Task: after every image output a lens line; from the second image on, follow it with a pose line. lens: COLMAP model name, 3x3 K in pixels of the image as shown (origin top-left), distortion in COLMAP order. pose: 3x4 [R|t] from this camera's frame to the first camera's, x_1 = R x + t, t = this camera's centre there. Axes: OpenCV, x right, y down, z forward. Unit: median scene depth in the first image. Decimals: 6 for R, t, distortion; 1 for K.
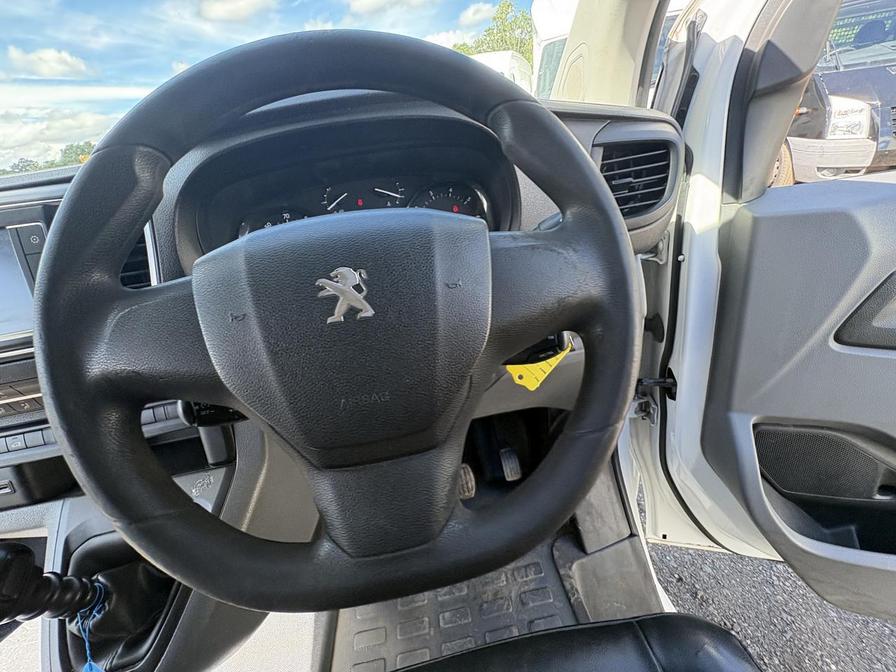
lens RADIAL K [[355.0, 0, 442.3], [0, 355.0, 339.8], [0, 0, 1]] dist [0.001676, 0.000369]
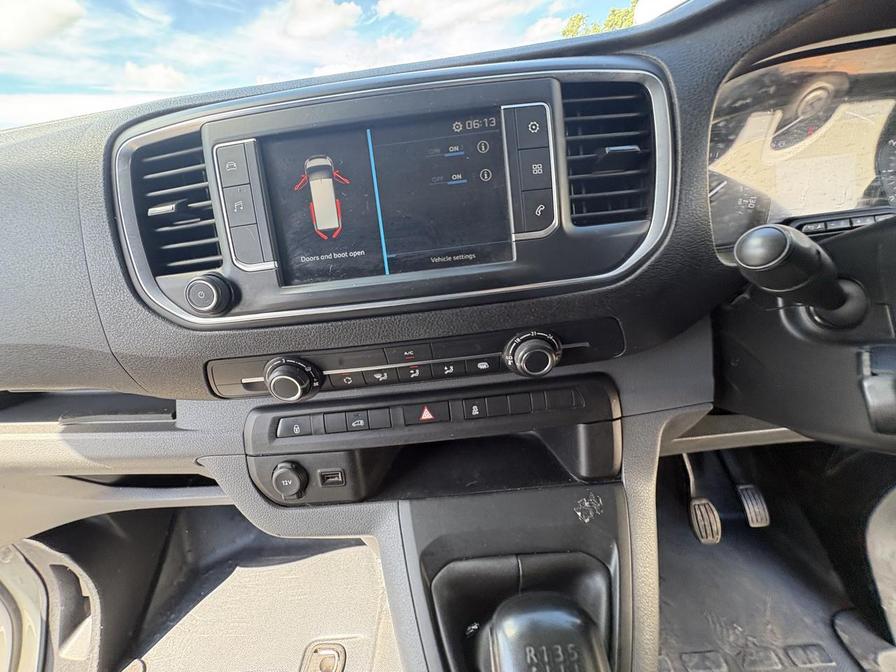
lens RADIAL K [[355.0, 0, 444.0], [0, 355.0, 334.5], [0, 0, 1]] dist [0.001676, 0.000369]
pose [[0.990582, 0.082598, -0.109197, -0.626895], [-0.086305, 0.995827, -0.029663, 0.071580], [0.106291, 0.038808, 0.993577, 0.162679]]
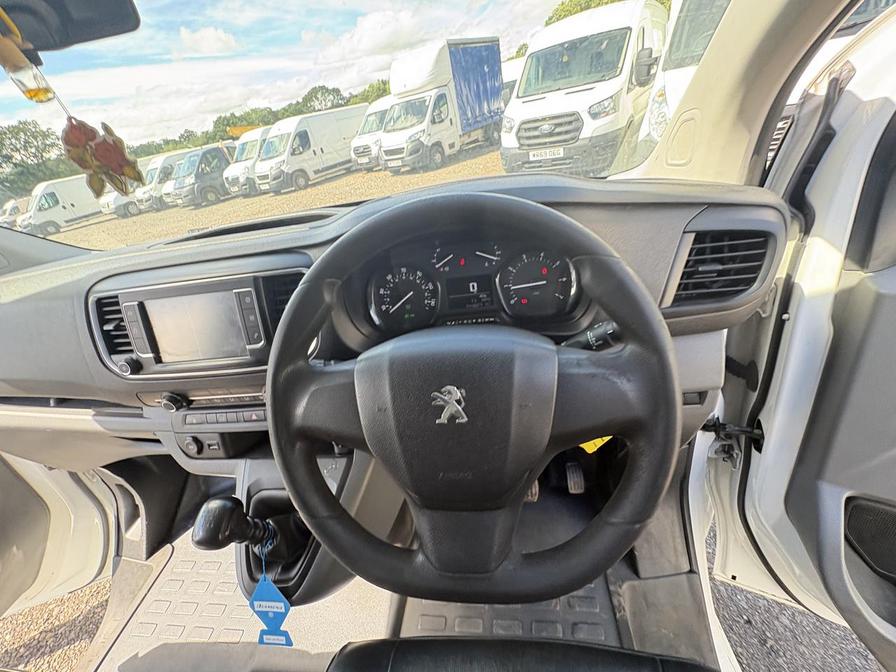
lens RADIAL K [[355.0, 0, 444.7], [0, 355.0, 335.0], [0, 0, 1]] dist [0.001676, 0.000369]
pose [[0.968985, 0.109905, -0.221336, 0.000945], [-0.093624, 0.992160, 0.082784, -0.179880], [0.228699, -0.059494, 0.971677, -0.143568]]
